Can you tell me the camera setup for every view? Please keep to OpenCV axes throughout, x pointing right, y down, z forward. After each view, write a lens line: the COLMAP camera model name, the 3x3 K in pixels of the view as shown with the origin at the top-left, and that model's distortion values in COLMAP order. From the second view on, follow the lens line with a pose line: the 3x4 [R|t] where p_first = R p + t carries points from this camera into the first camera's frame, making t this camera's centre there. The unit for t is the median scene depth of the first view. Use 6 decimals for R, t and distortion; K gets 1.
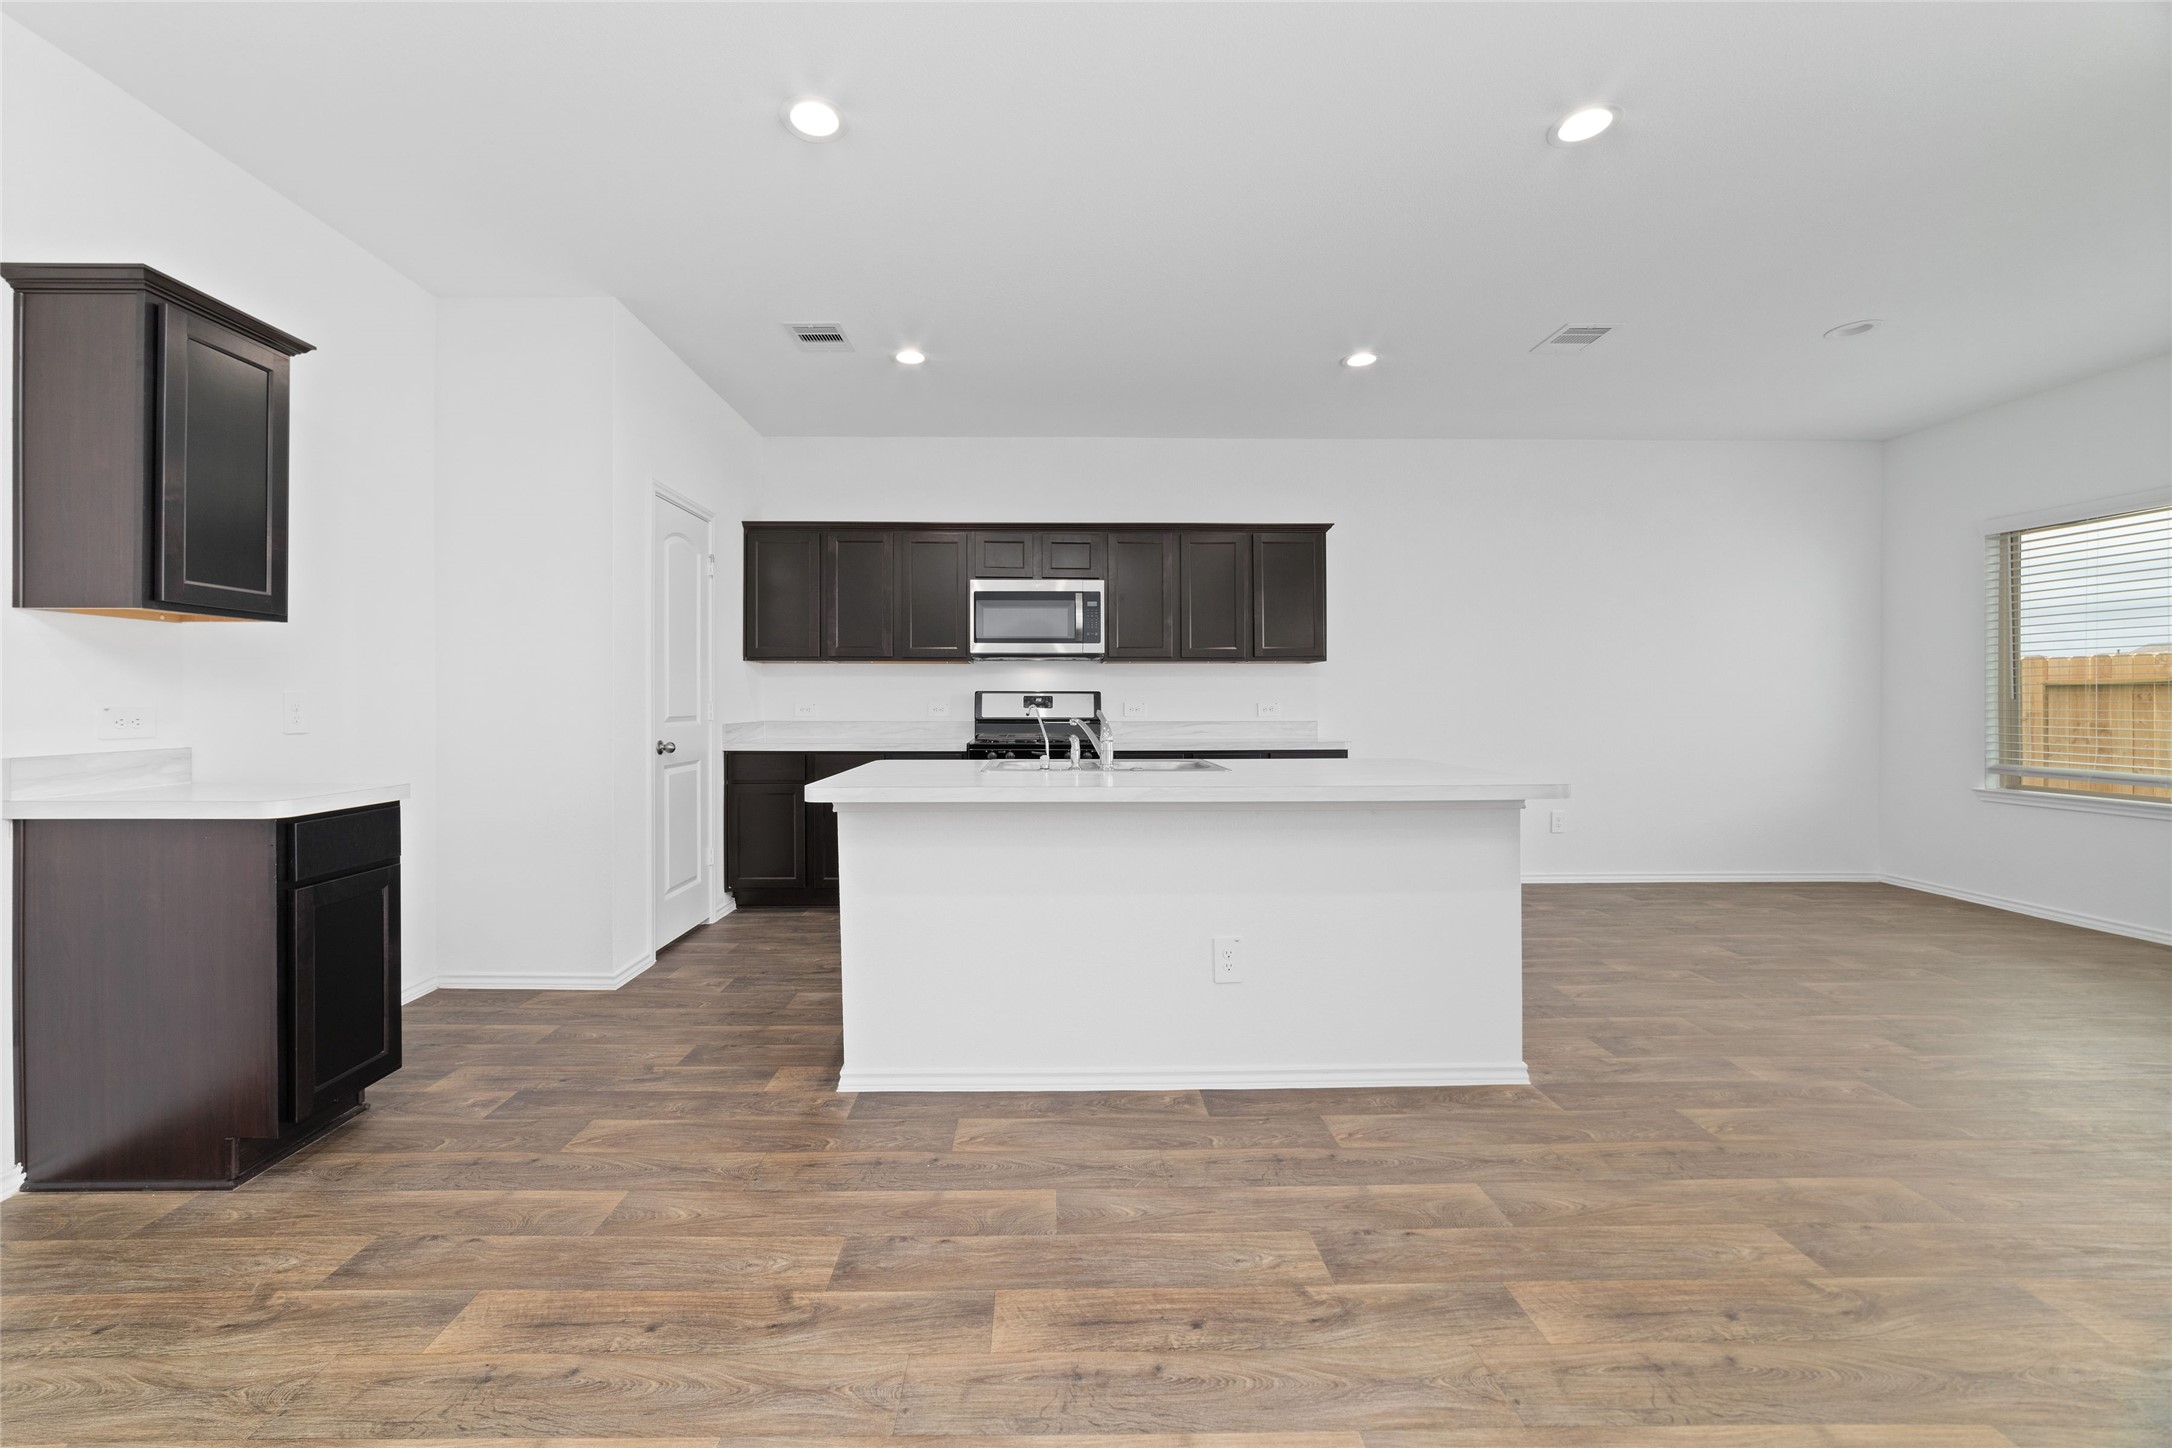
lens RADIAL K [[833.3, 0, 1055.3], [0, 833.3, 703.1], [0, 0, 1]] dist [-0.030420, 0.009560]
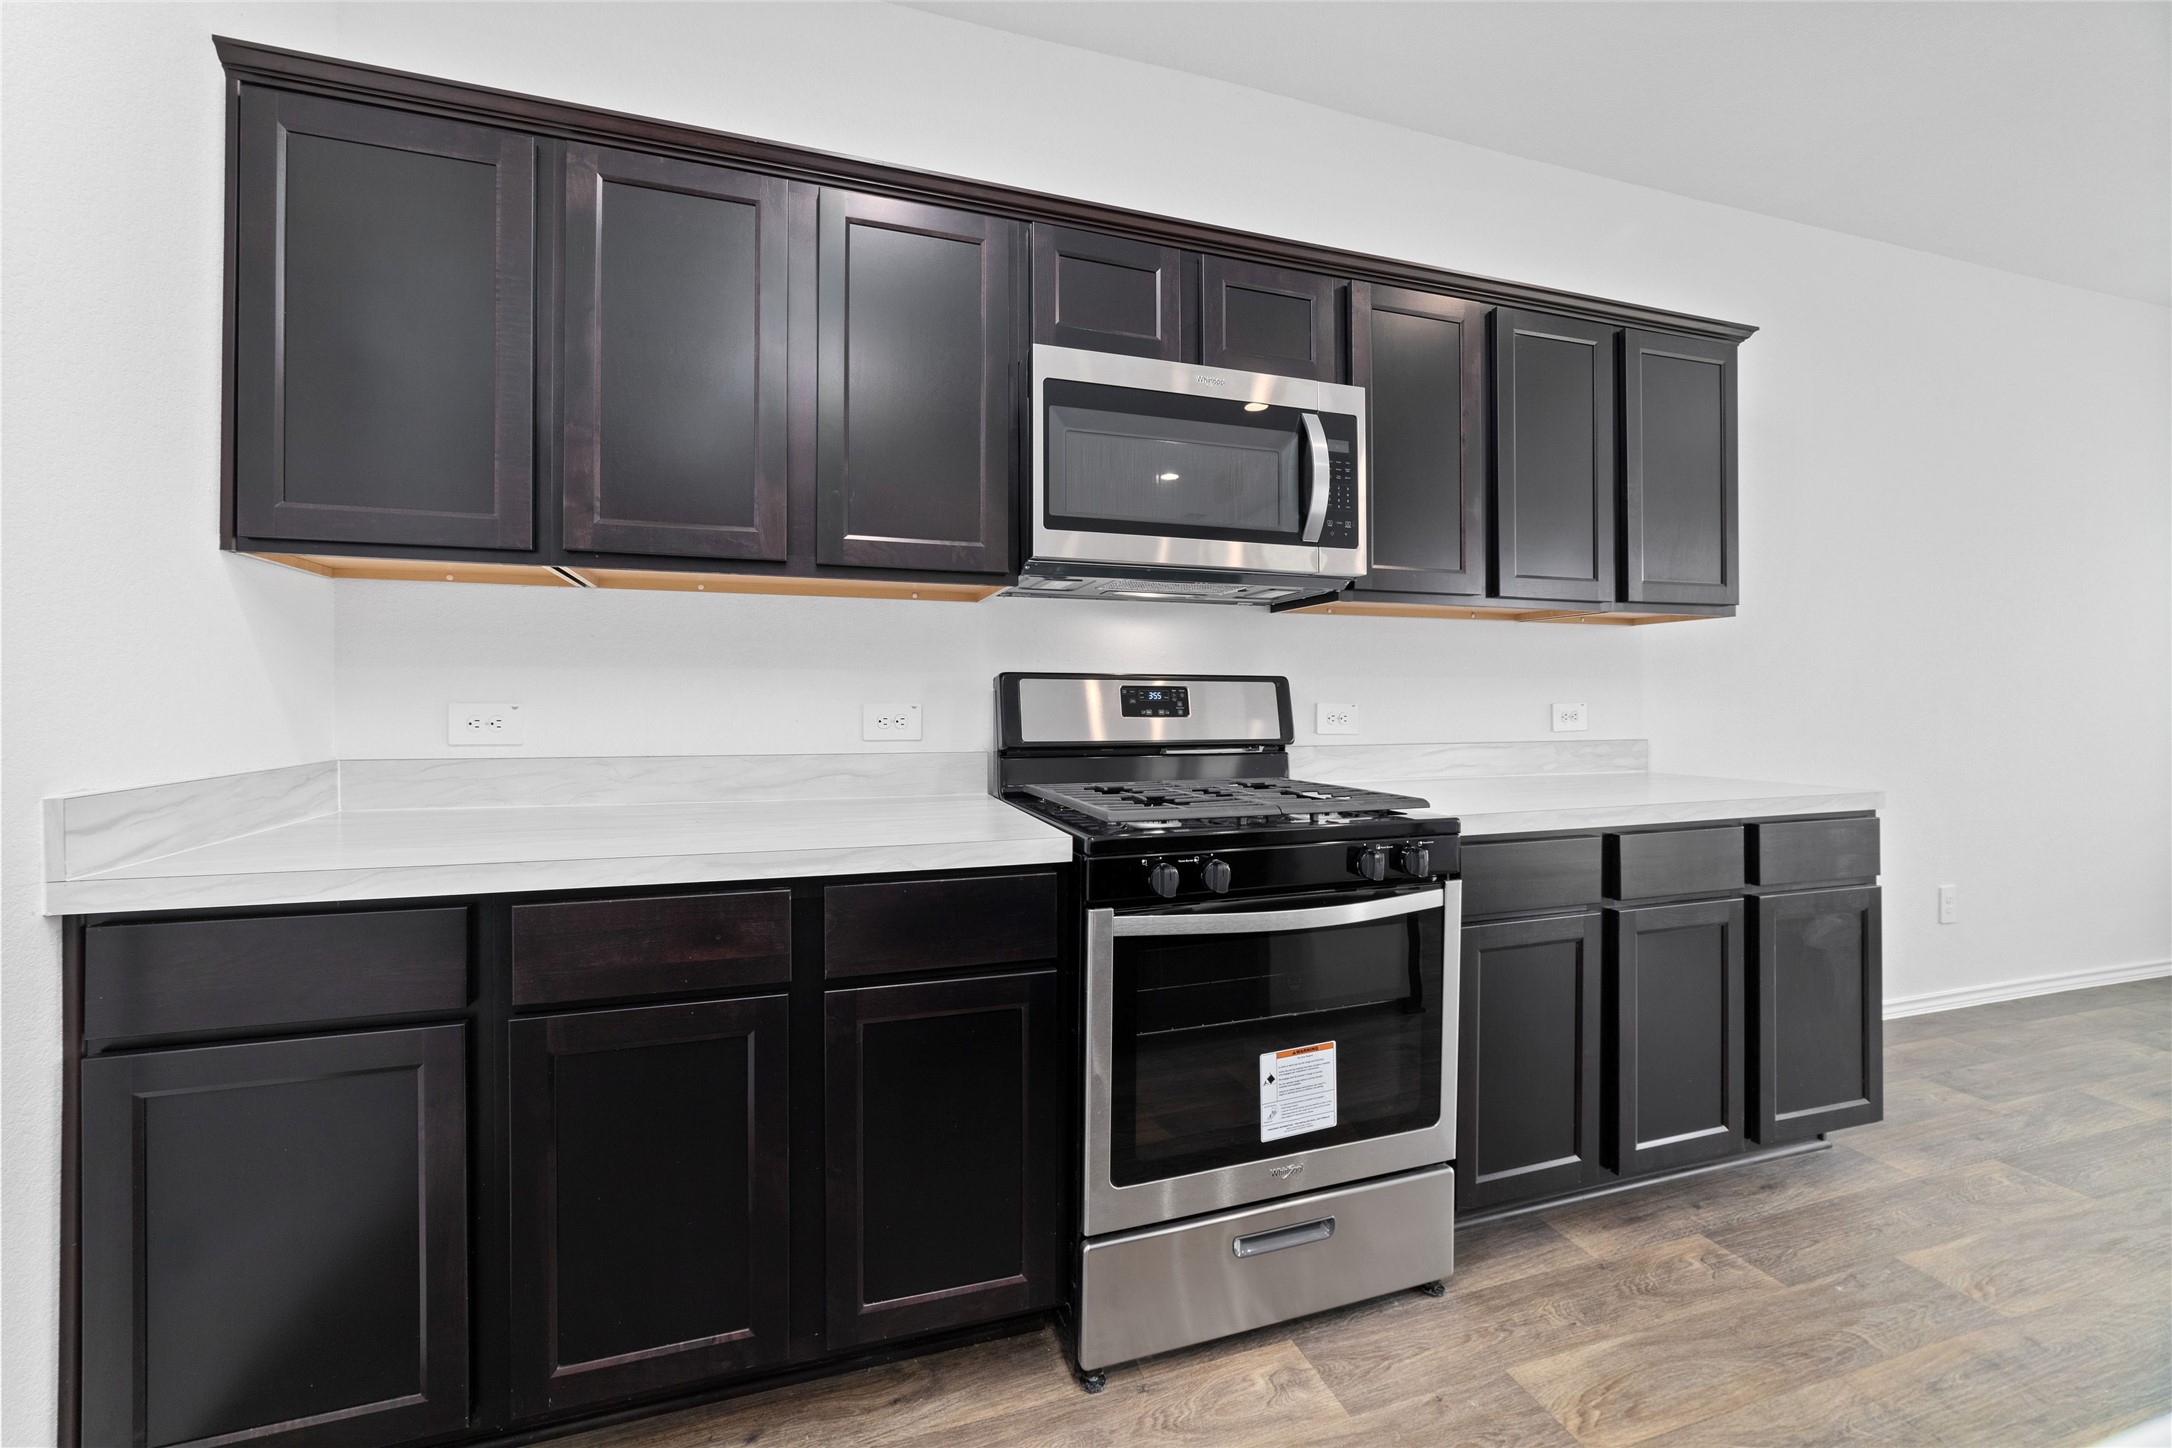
lens RADIAL K [[833.3, 0, 1055.3], [0, 833.3, 703.1], [0, 0, 1]] dist [-0.030420, 0.009560]
pose [[0.962547, 0.000994, 0.271113, -0.185400], [-0.002364, 0.999986, 0.004729, -0.002710], [-0.271105, -0.005193, 0.962536, 0.672101]]
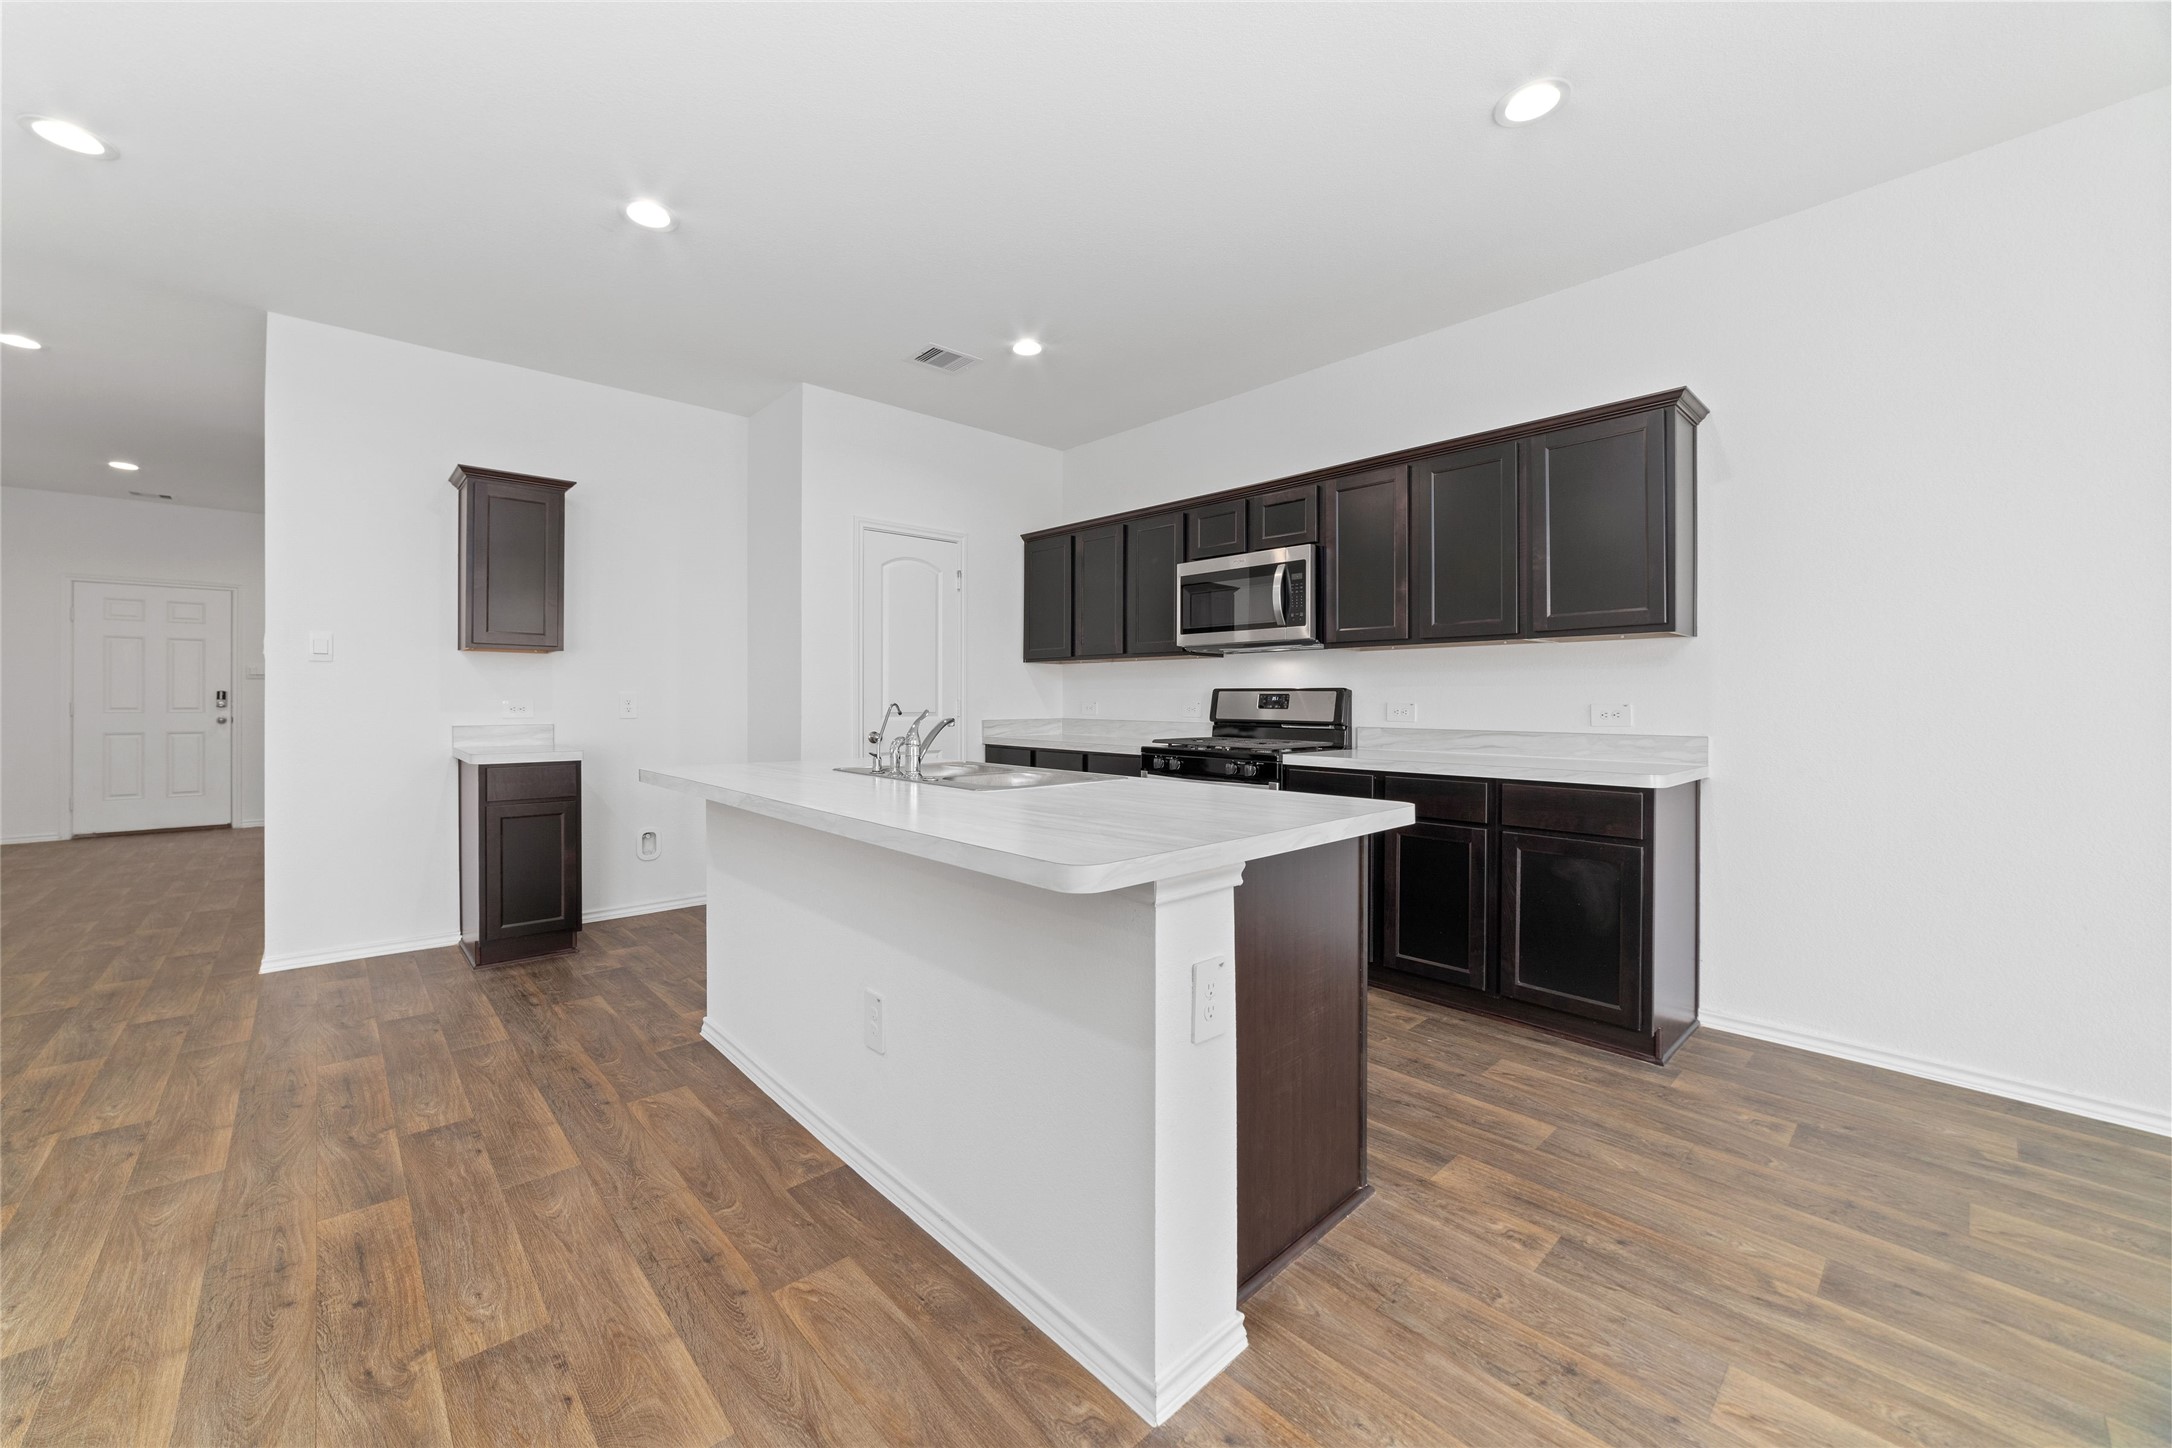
lens RADIAL K [[833.3, 0, 1055.3], [0, 833.3, 703.1], [0, 0, 1]] dist [-0.030420, 0.009560]
pose [[0.658128, 0.006525, -0.752877, 0.485199], [-0.006426, 0.999975, 0.003049, -0.000962], [0.752878, 0.002831, 0.658154, 0.316621]]
